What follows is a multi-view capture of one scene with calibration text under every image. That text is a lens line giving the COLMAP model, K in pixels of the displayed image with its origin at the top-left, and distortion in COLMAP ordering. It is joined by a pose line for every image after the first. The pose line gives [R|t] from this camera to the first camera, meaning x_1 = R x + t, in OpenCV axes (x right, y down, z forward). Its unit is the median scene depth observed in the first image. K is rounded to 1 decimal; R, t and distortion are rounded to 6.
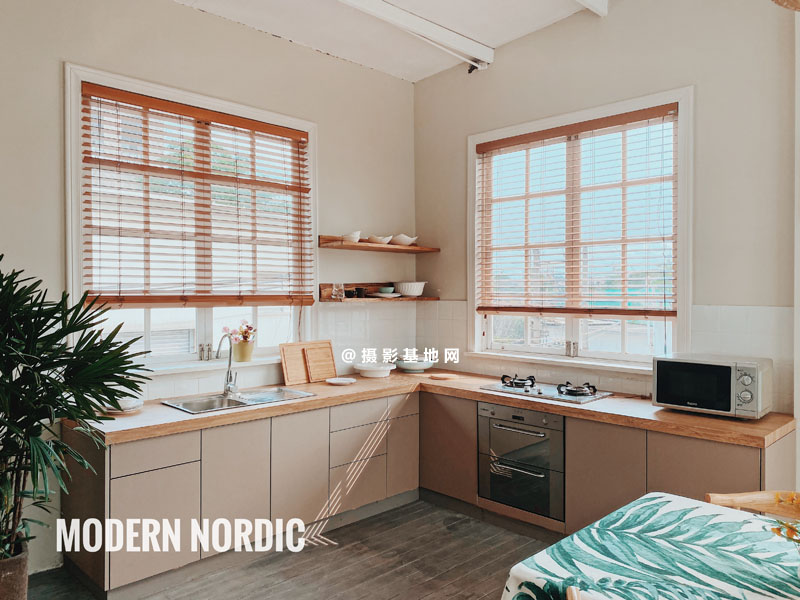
lens RADIAL K [[609.9, 0, 400.0], [0, 609.9, 300.0], [0, 0, 1]] dist [0.029326, -0.012997]
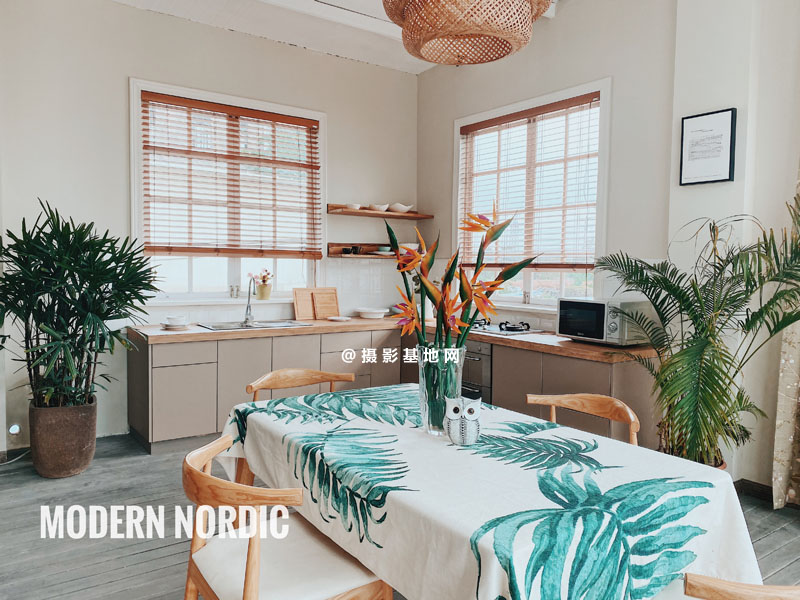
lens RADIAL K [[609.9, 0, 400.0], [0, 609.9, 300.0], [0, 0, 1]] dist [0.029326, -0.012997]
pose [[0.986468, 0.023743, -0.162227, 0.246384], [-0.017510, 0.999056, 0.039747, 0.043701], [0.163018, -0.036369, 0.985953, -0.243373]]
